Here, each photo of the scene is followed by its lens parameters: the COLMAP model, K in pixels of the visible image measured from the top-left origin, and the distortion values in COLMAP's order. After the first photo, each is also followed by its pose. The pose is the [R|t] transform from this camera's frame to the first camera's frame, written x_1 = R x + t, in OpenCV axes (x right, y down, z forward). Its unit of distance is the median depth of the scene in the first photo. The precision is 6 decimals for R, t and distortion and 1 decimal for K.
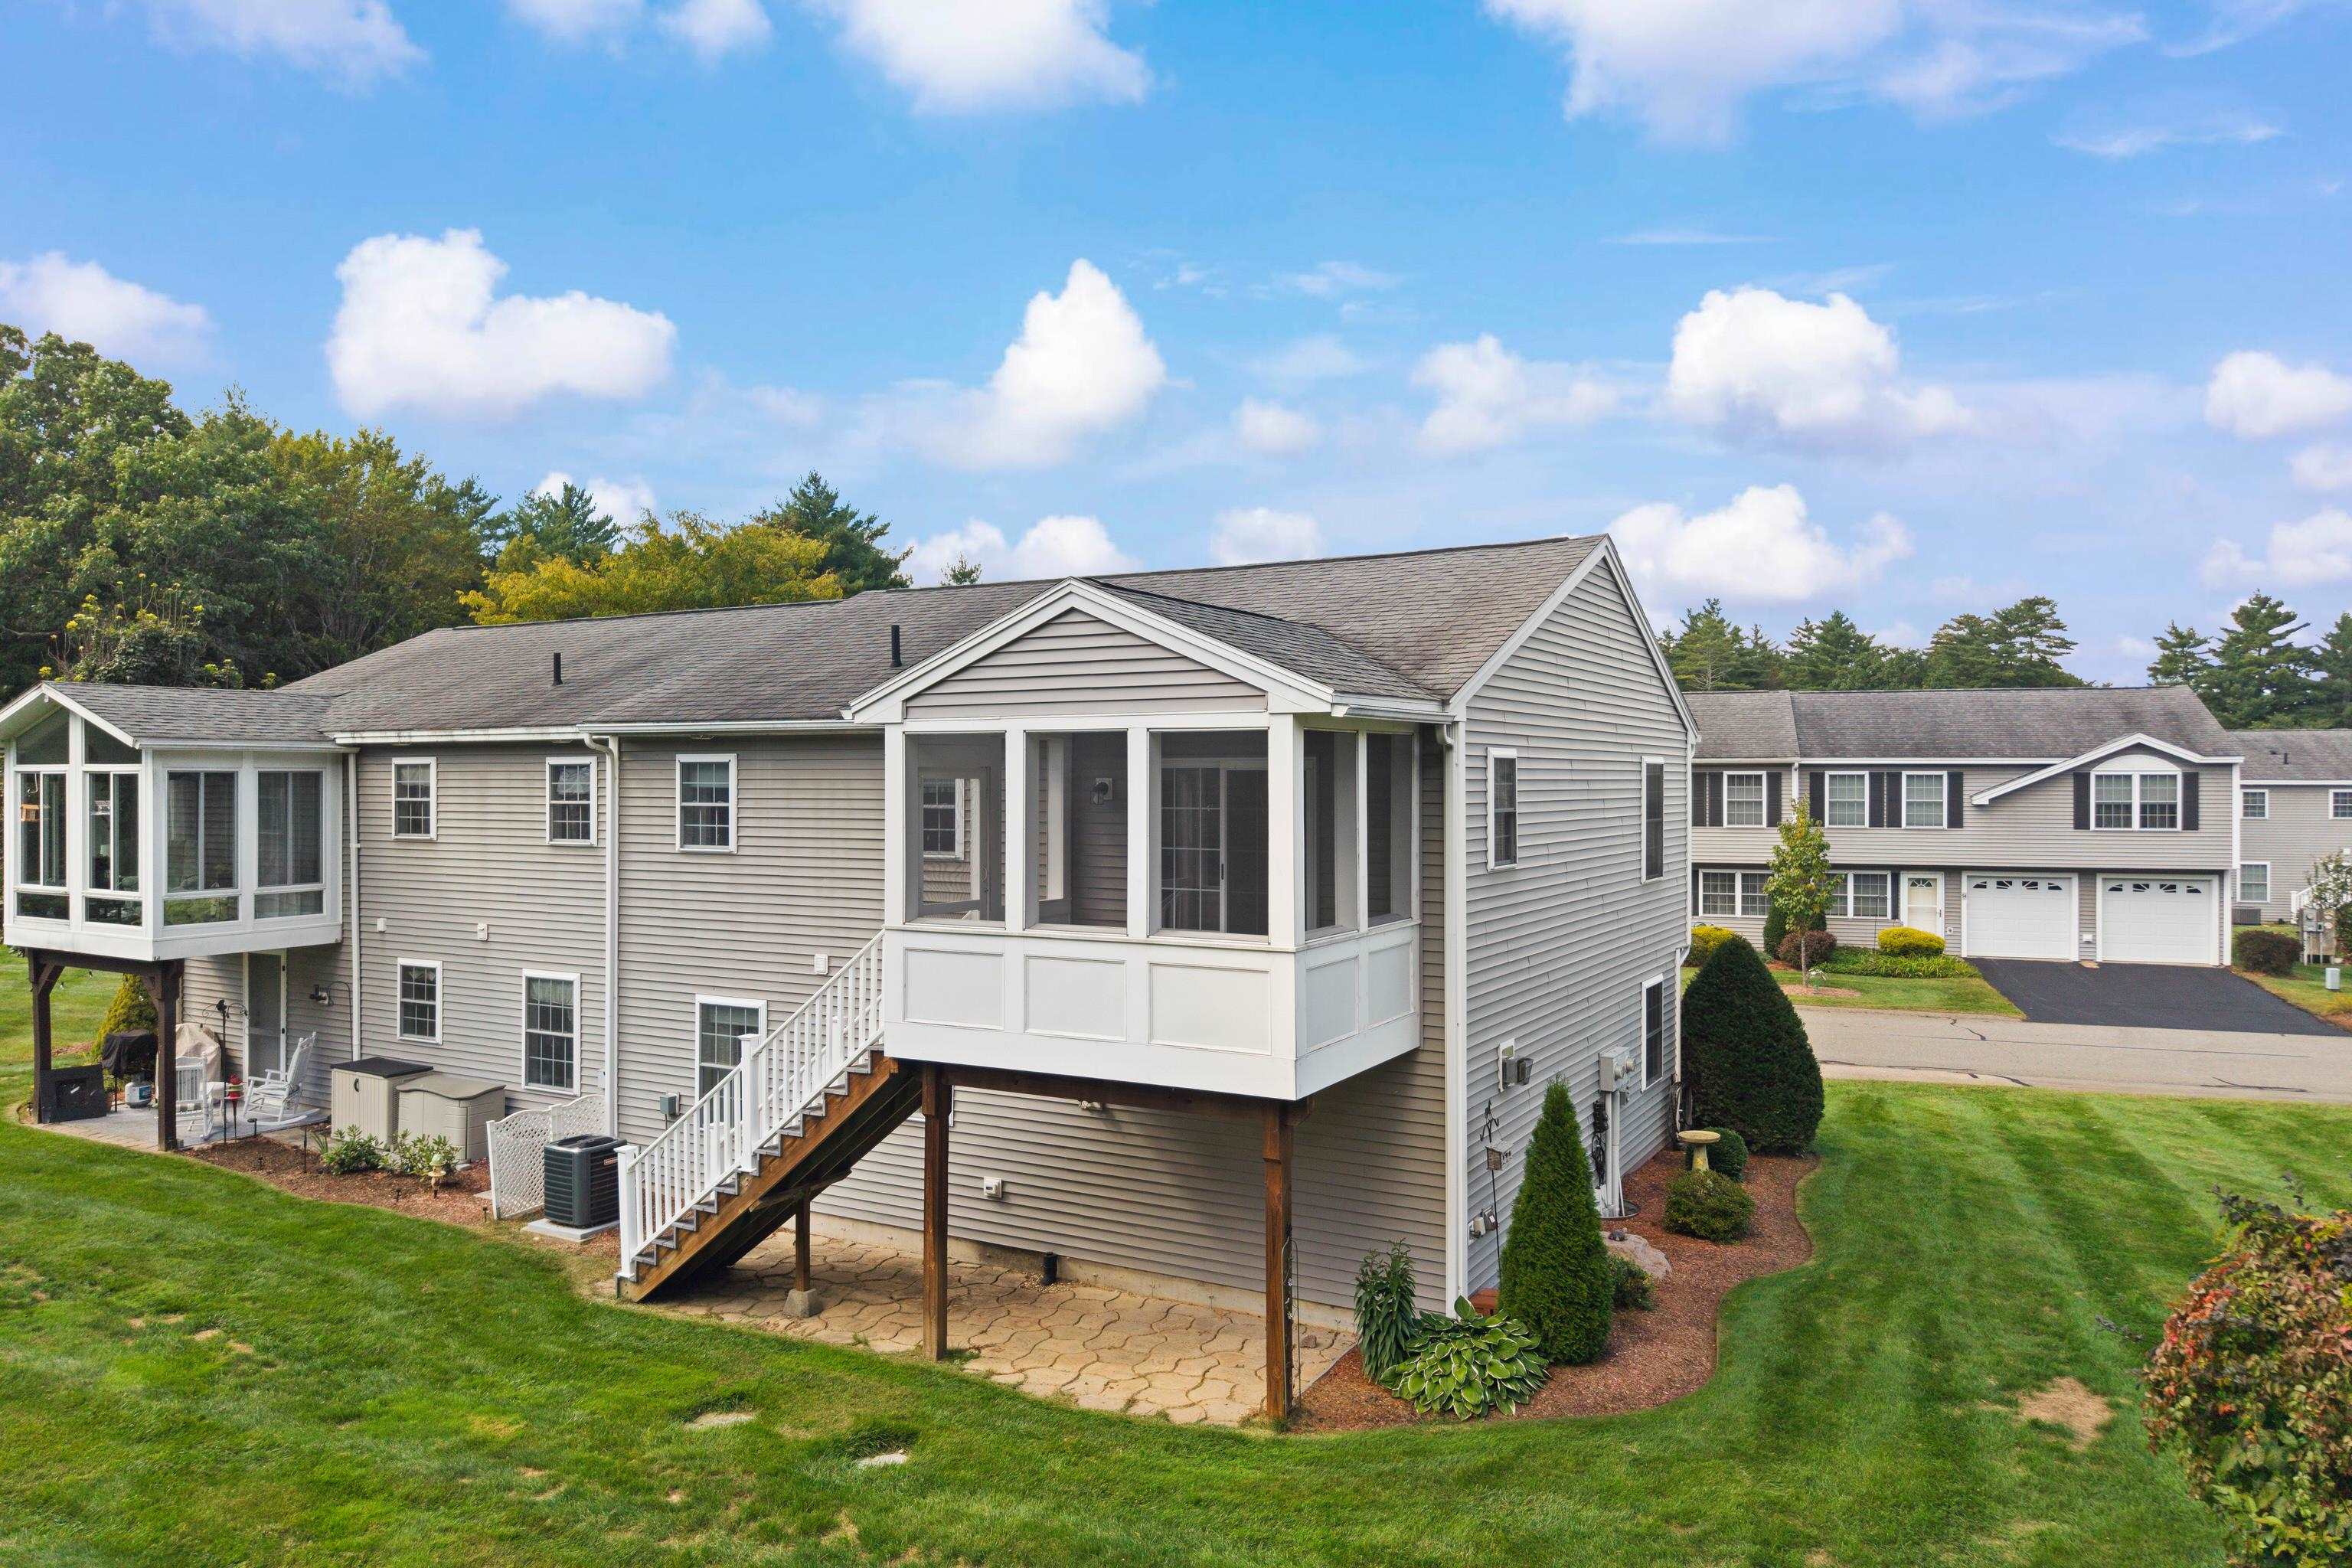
lens RADIAL K [[1592.1, 0, 1180.8], [0, 1592.1, 783.5], [0, 0, 1]] dist [-0.002449, -0.001425]
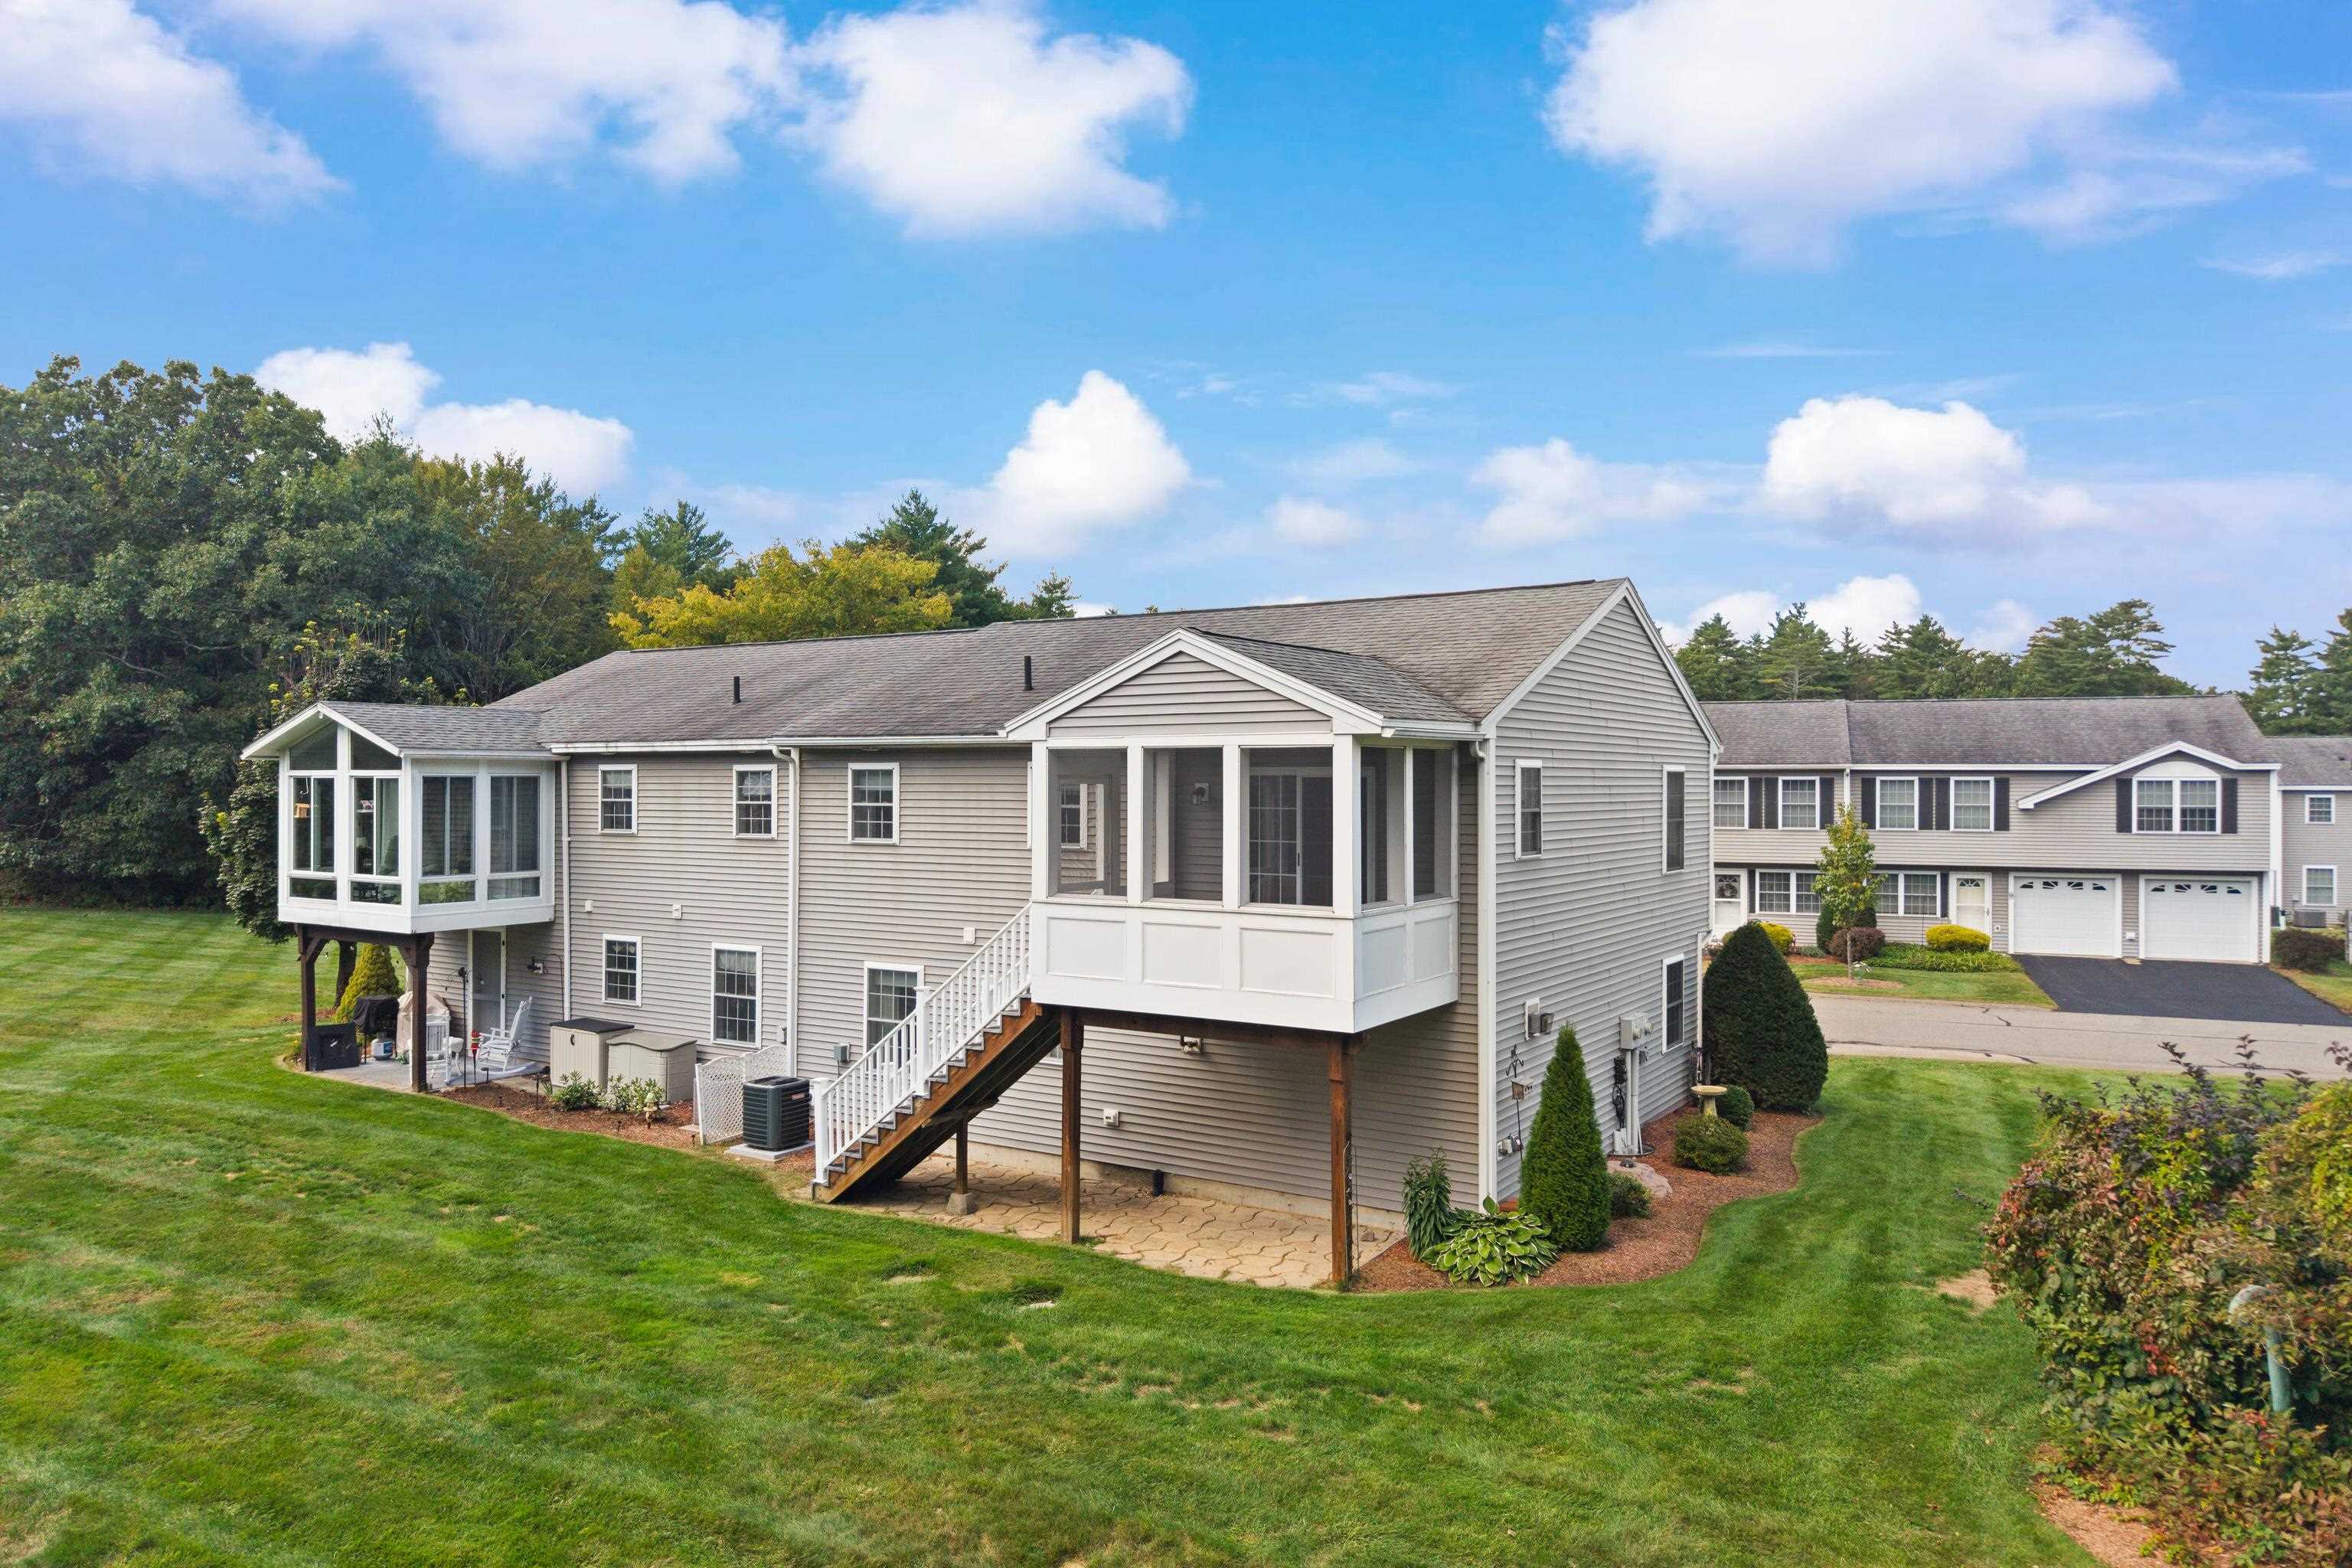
lens RADIAL K [[1579.6, 0, 1177.8], [0, 1579.6, 778.2], [0, 0, 1]] dist [0.021353, -0.030786]
pose [[0.998483, 0.001317, -0.055042, -0.000417], [-0.001619, 0.999984, -0.005453, -0.000662], [0.055033, 0.005534, 0.998469, -0.191967]]
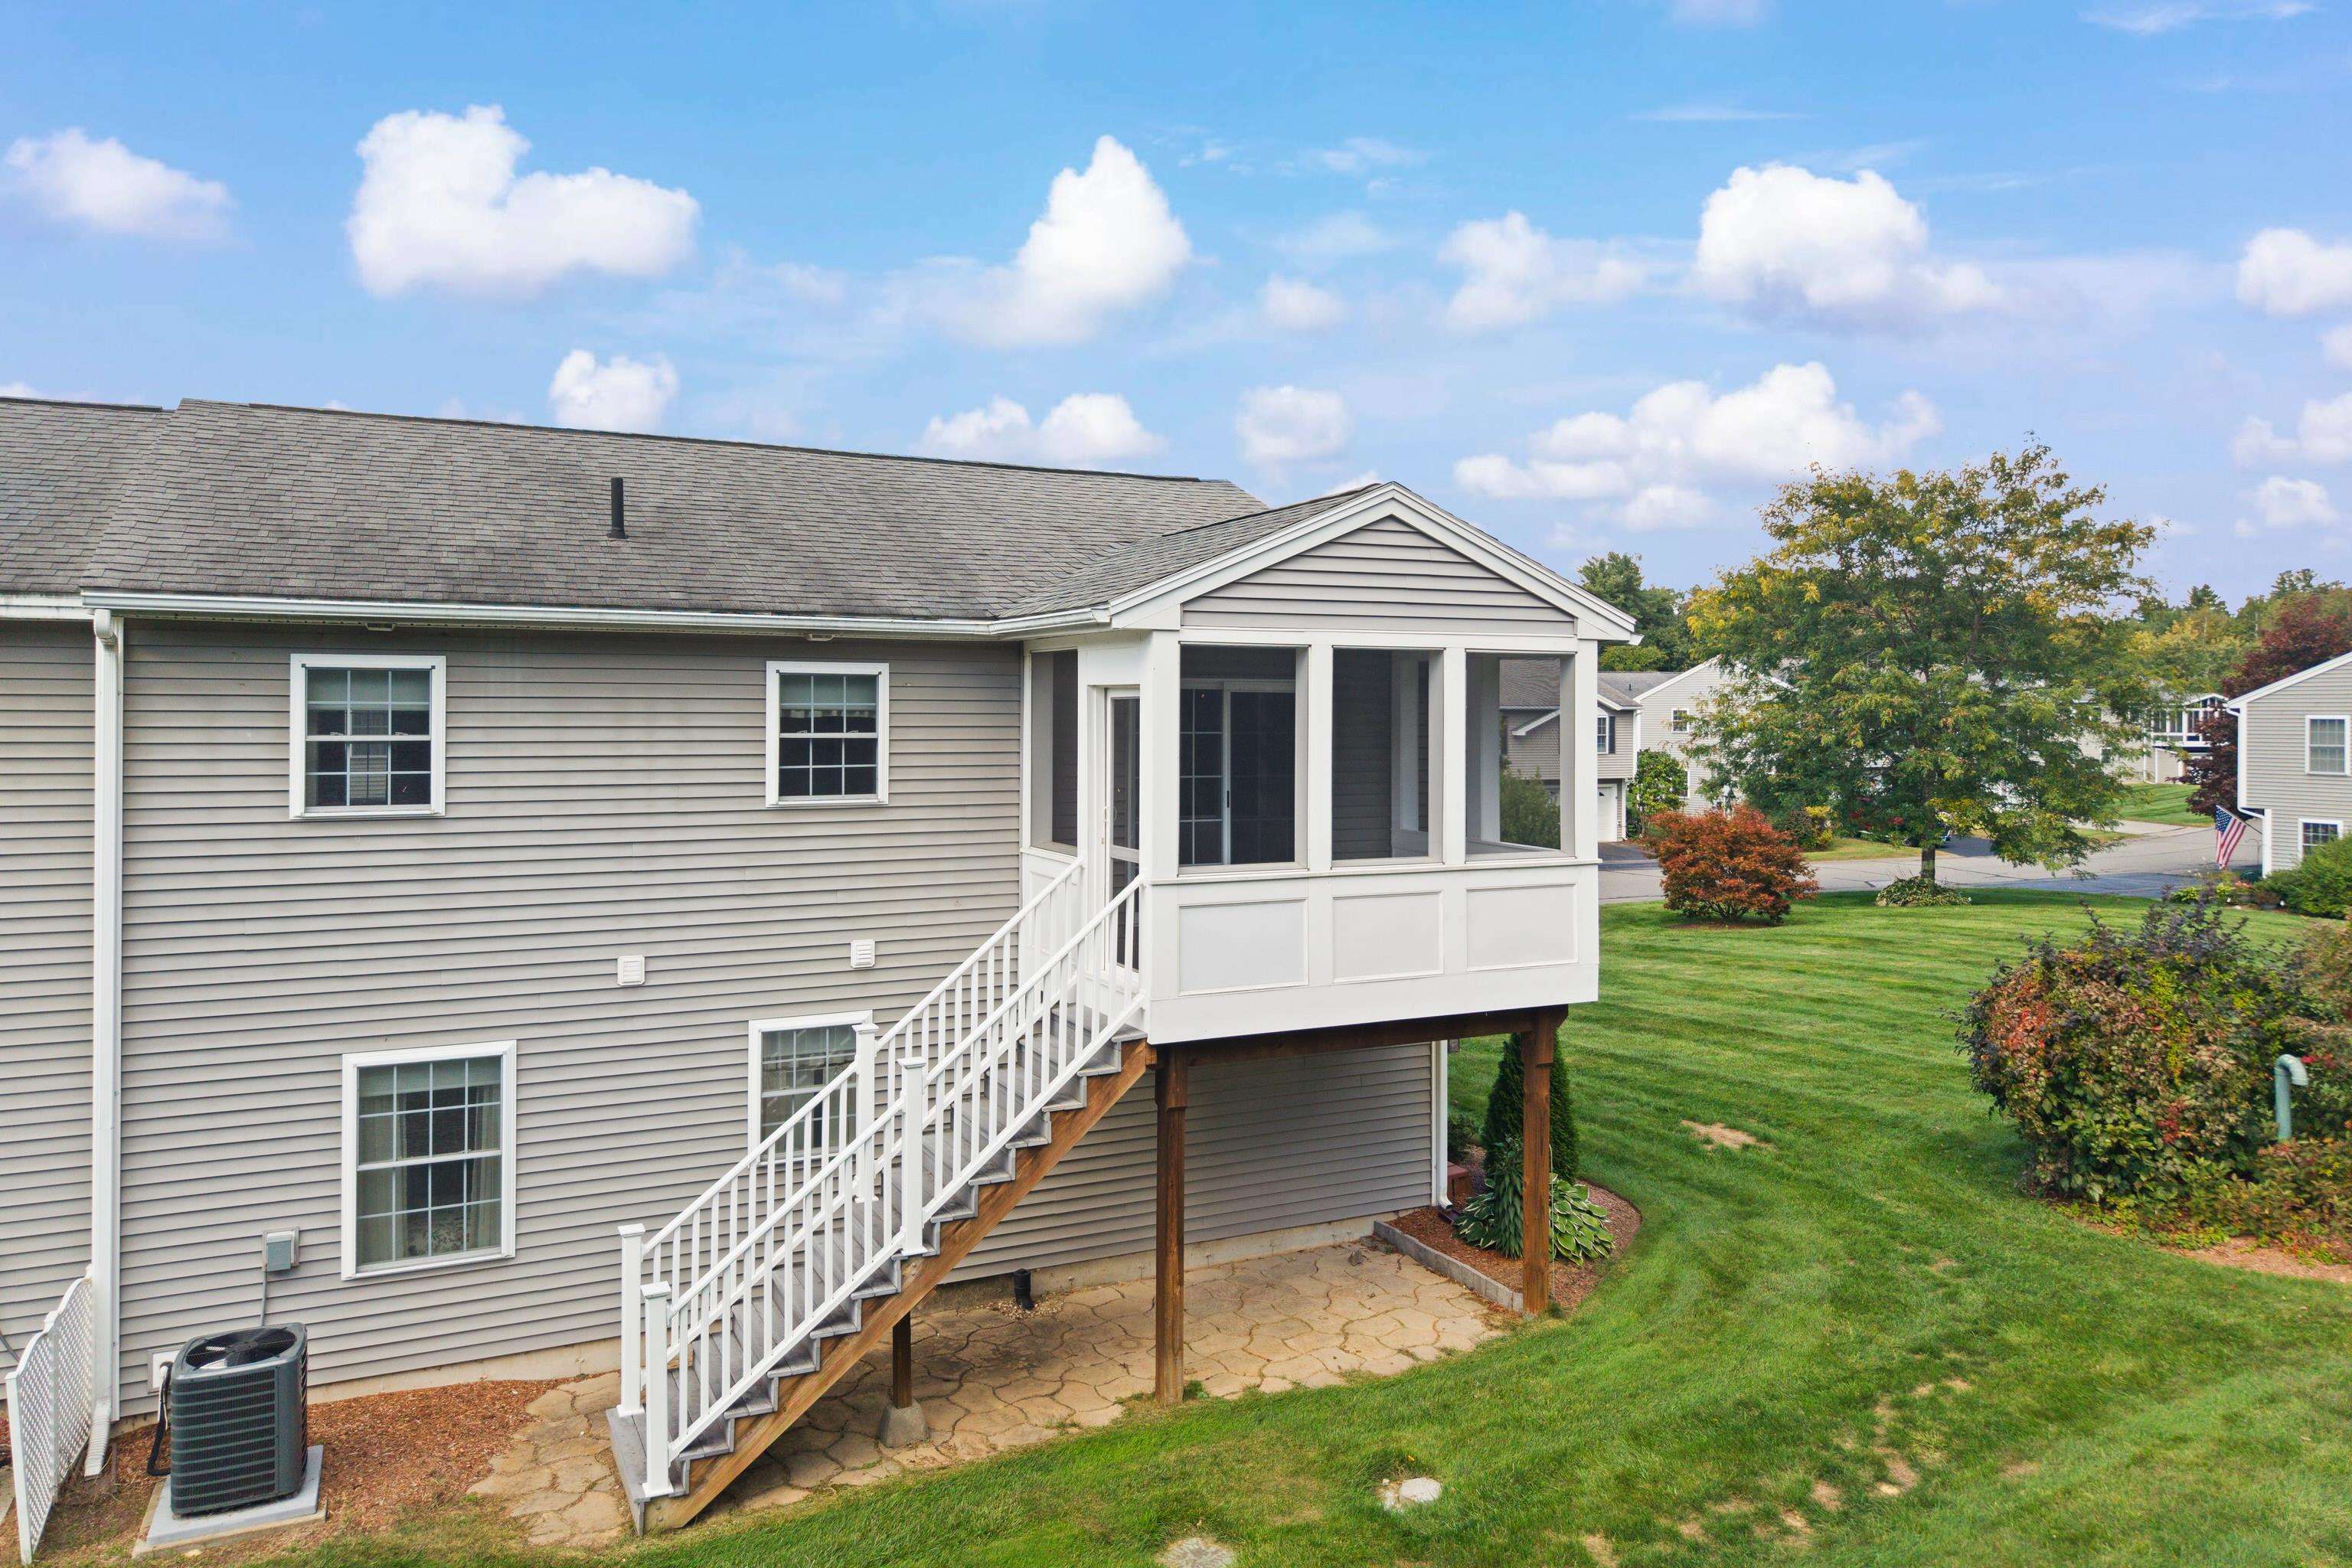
lens RADIAL K [[1606.1, 0, 1172.6], [0, 1606.1, 730.7], [0, 0, 1]] dist [0.005585, 0.000573]
pose [[0.561543, -0.009790, 0.827390, -0.640014], [-0.001379, 0.999918, 0.012767, 0.002044], [-0.827447, -0.008310, 0.561483, 0.408534]]
